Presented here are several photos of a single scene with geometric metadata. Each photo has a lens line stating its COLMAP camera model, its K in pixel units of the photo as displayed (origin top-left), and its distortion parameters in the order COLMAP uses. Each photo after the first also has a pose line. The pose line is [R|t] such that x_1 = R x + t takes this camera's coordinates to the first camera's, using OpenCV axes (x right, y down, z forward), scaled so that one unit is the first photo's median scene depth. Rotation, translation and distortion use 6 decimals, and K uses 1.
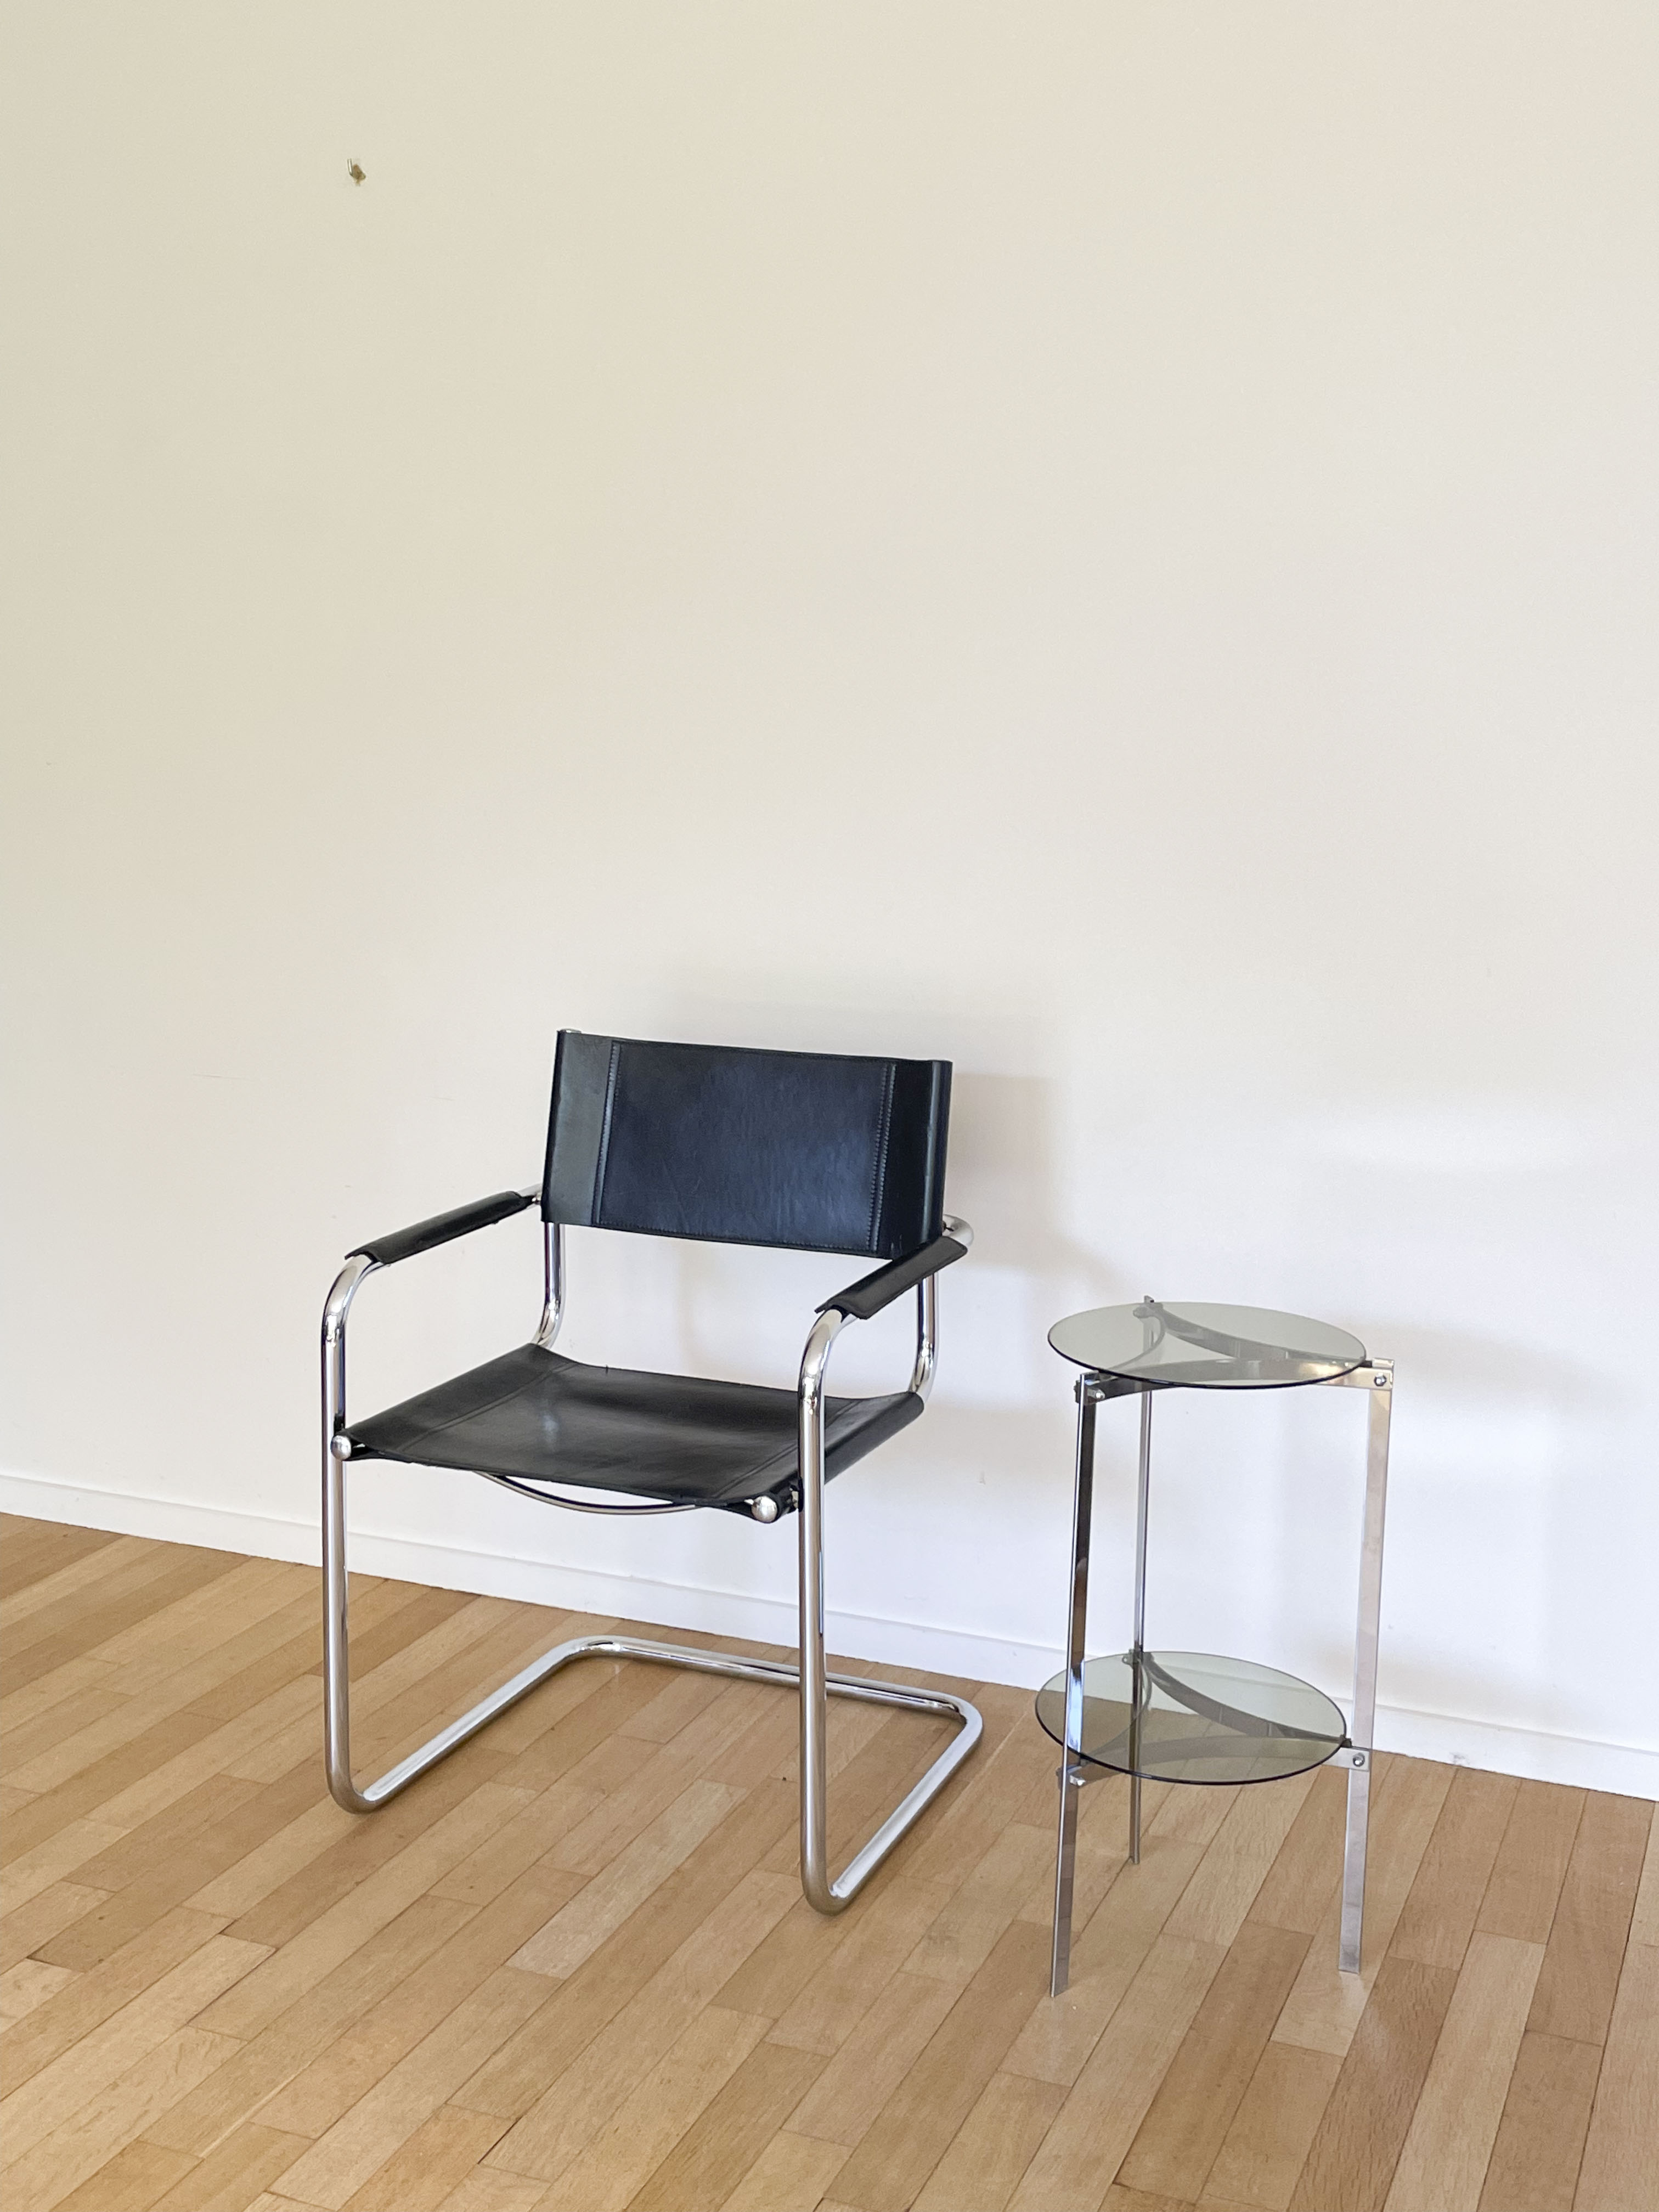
lens RADIAL K [[2442.0, 0, 829.5], [0, 2442.0, 1106.0], [0, 0, 1]] dist [0.094301, -0.146962]
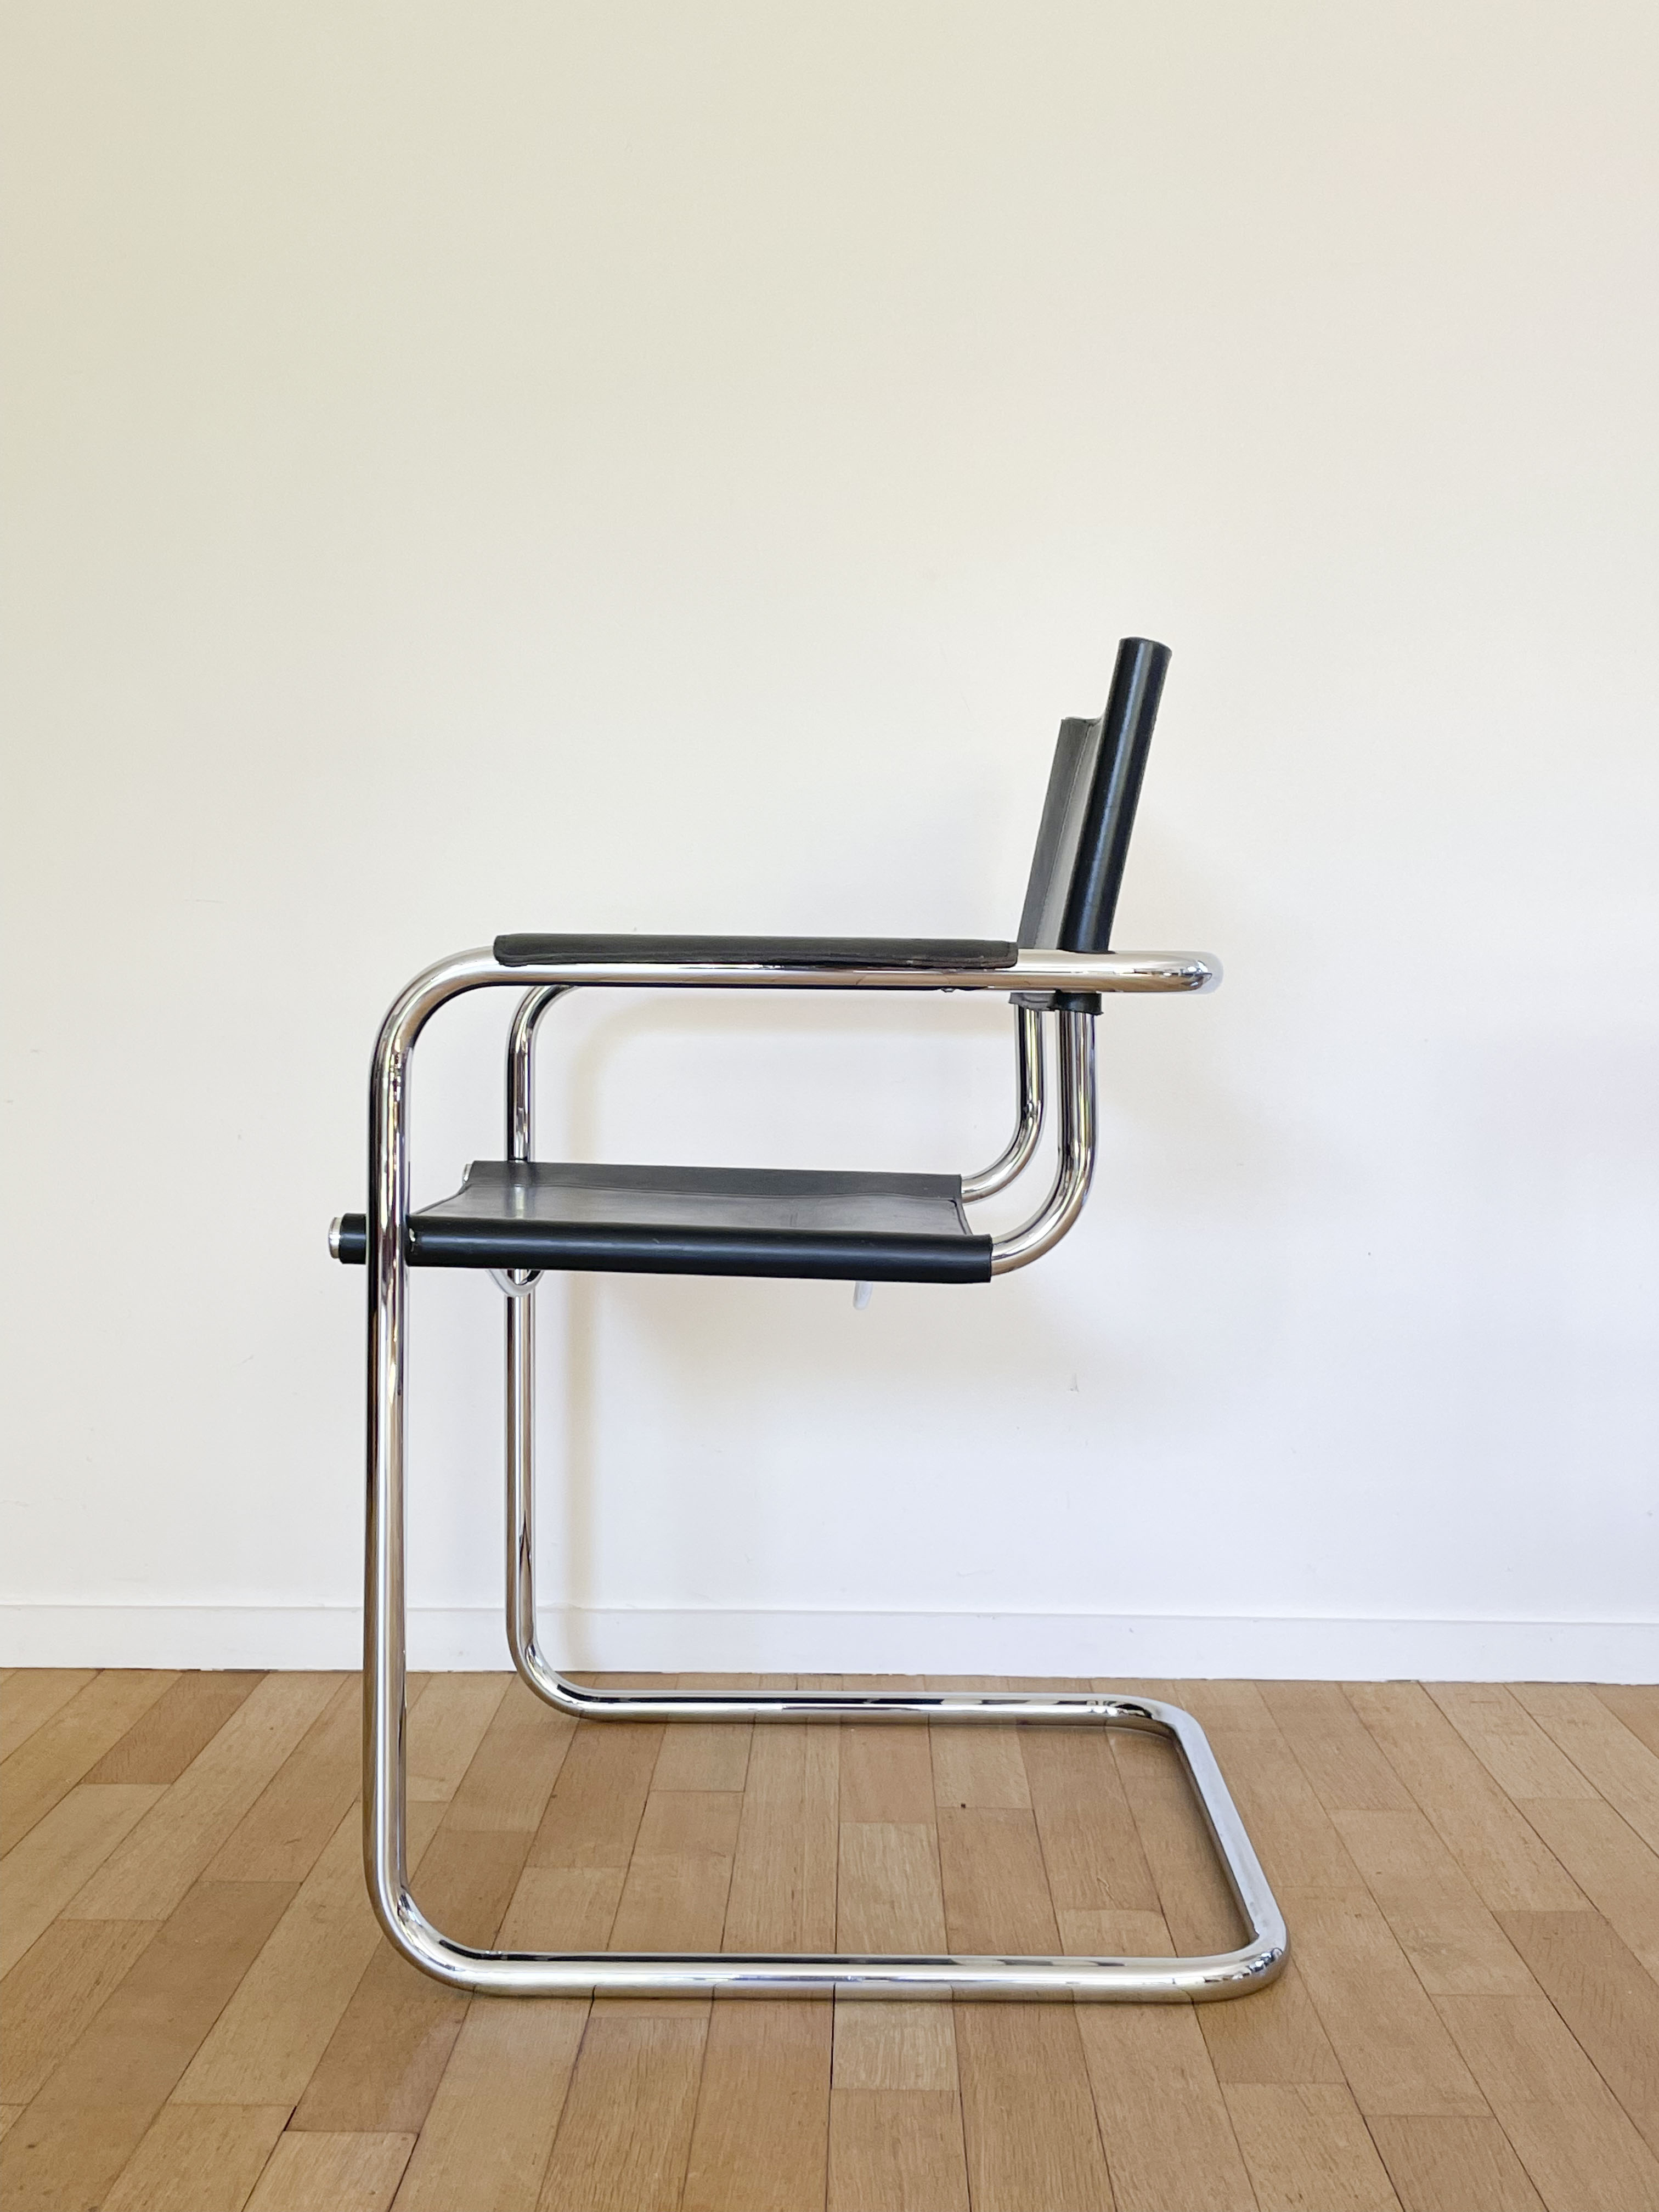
lens RADIAL K [[2483.1, 0, 850.2], [0, 2483.1, 1142.2], [0, 0, 1]] dist [0.097130, -0.137041]
pose [[0.928048, -0.023830, 0.371697, -0.301533], [0.064714, 0.993089, -0.097910, 0.167909], [-0.366795, 0.114919, 0.923177, 0.391069]]
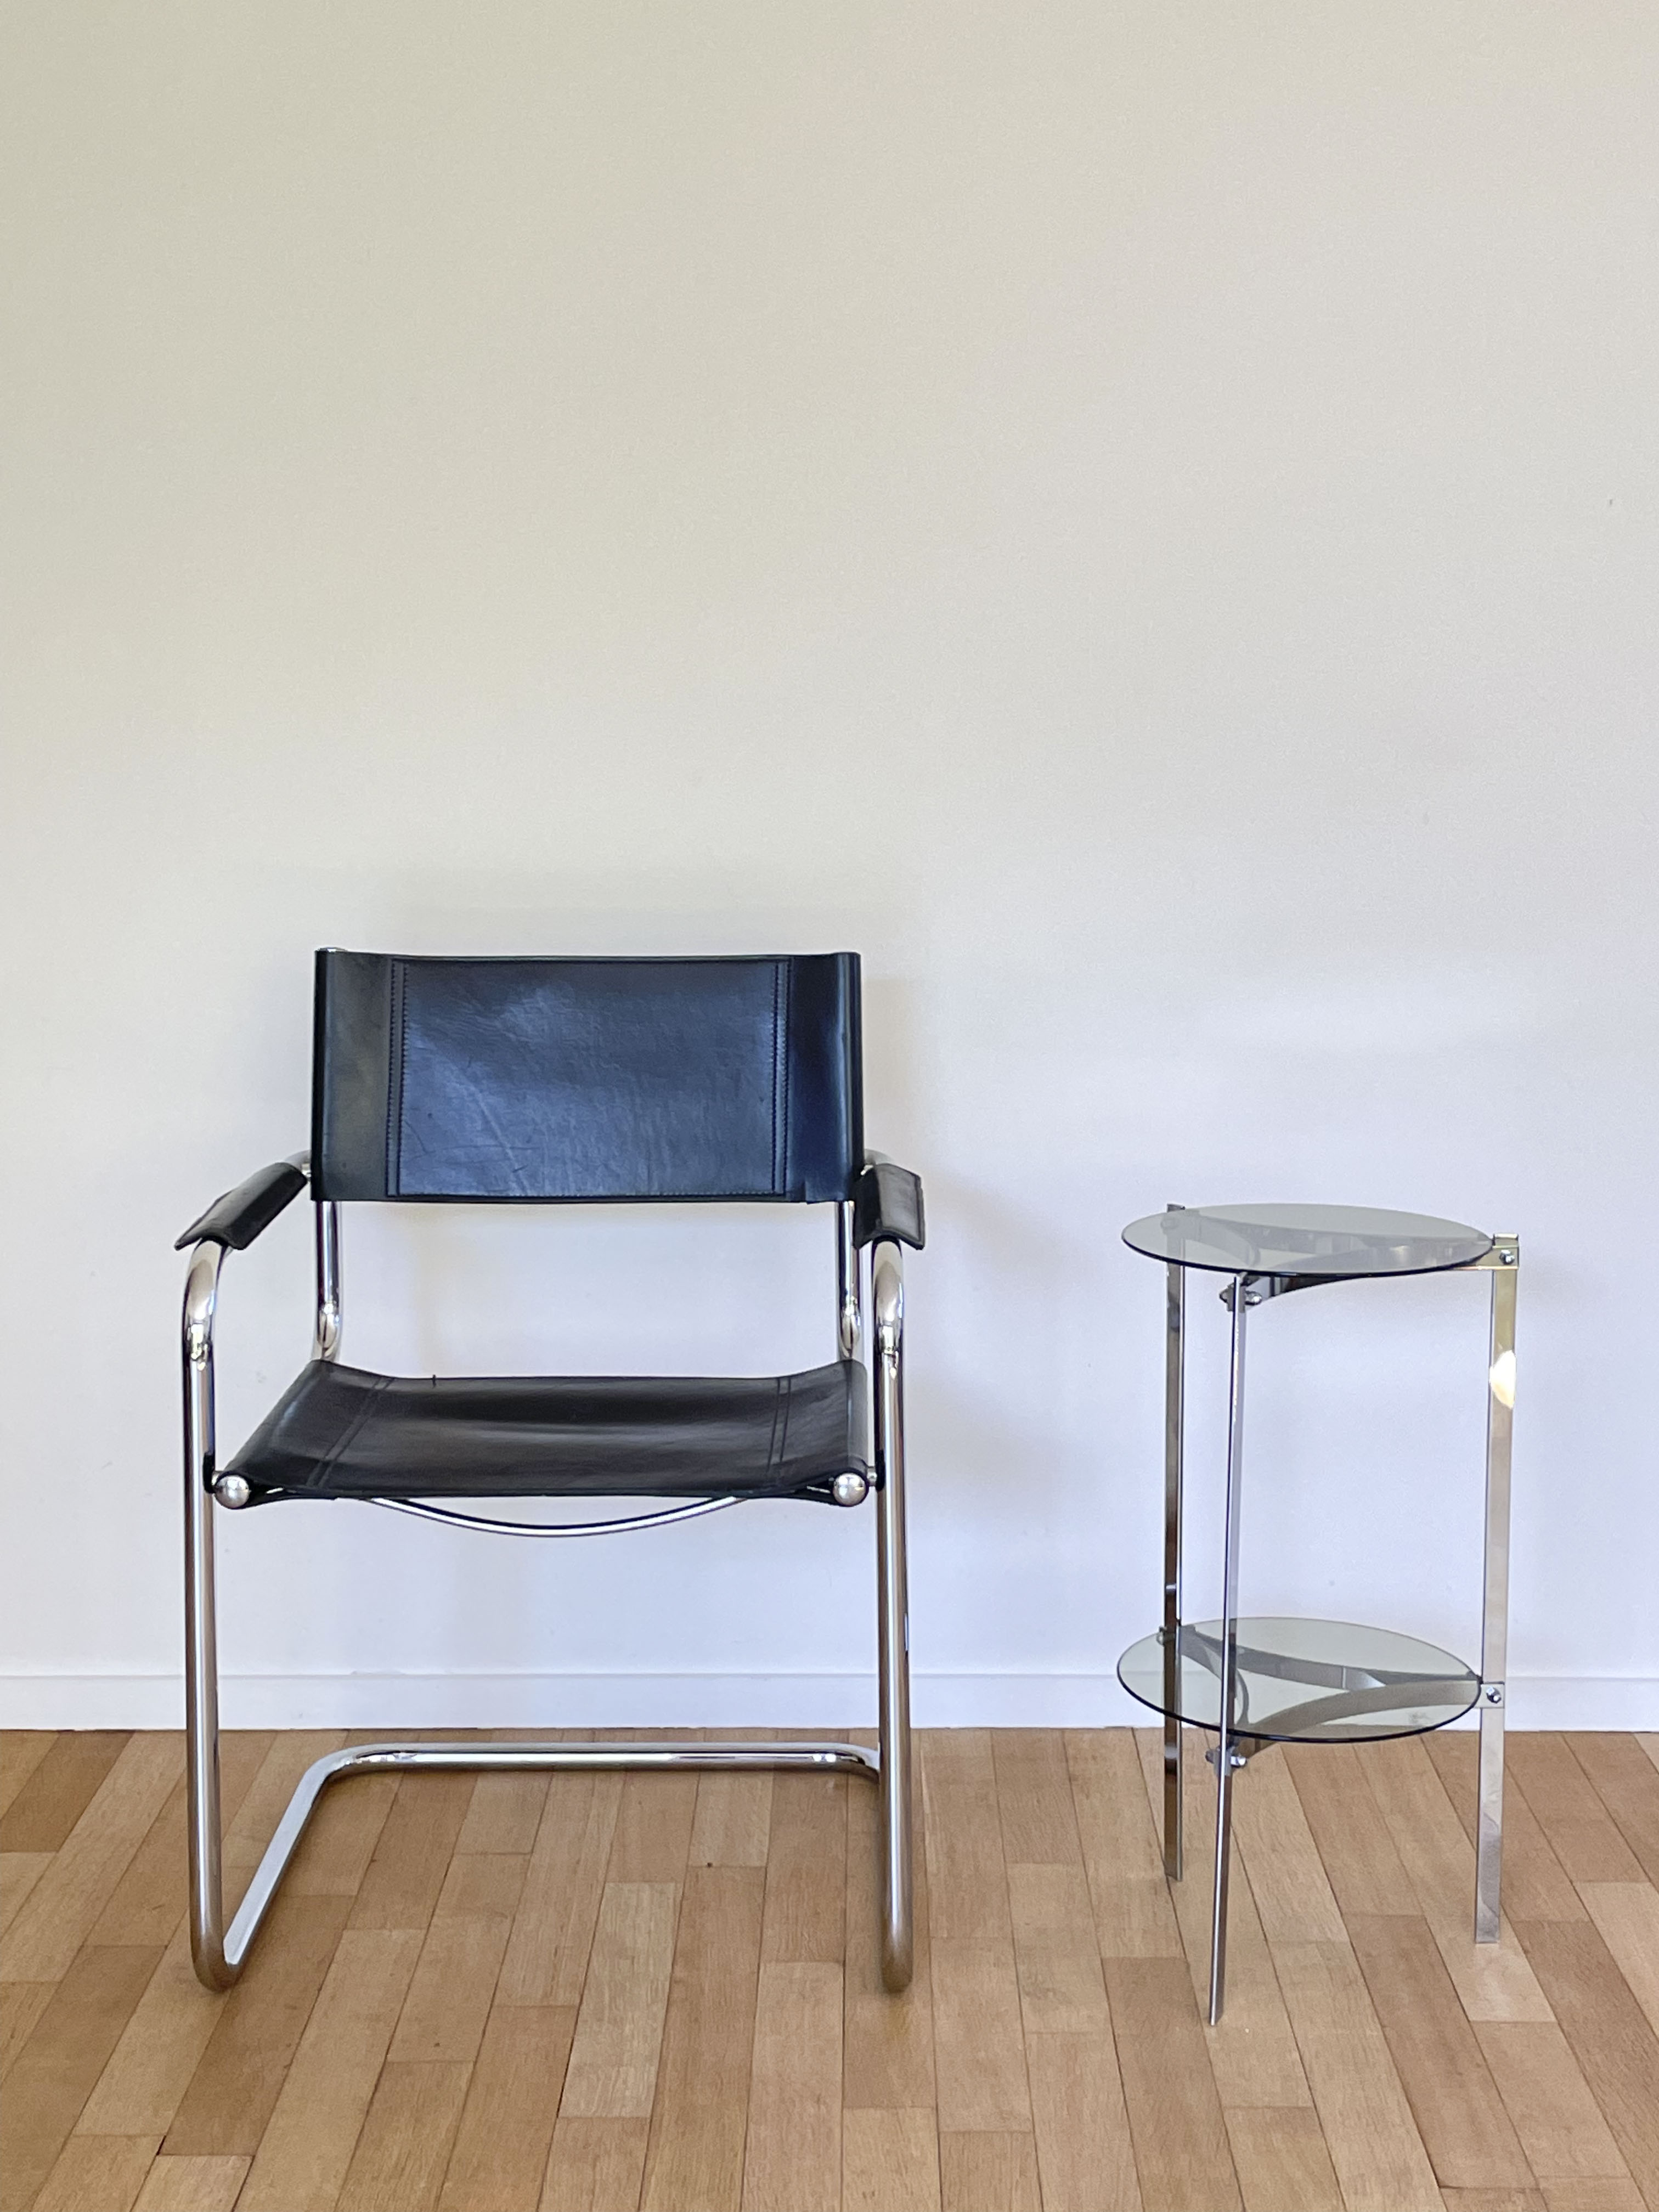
lens RADIAL K [[3122.4, 0, 829.5], [0, 3122.4, 1106.0], [0, 0, 1]] dist [0.103519, -0.127278]
pose [[0.928976, -0.070159, 0.363430, -0.348783], [0.076788, 0.997040, -0.003803, 0.036607], [-0.362087, 0.031440, 0.931614, 0.030168]]
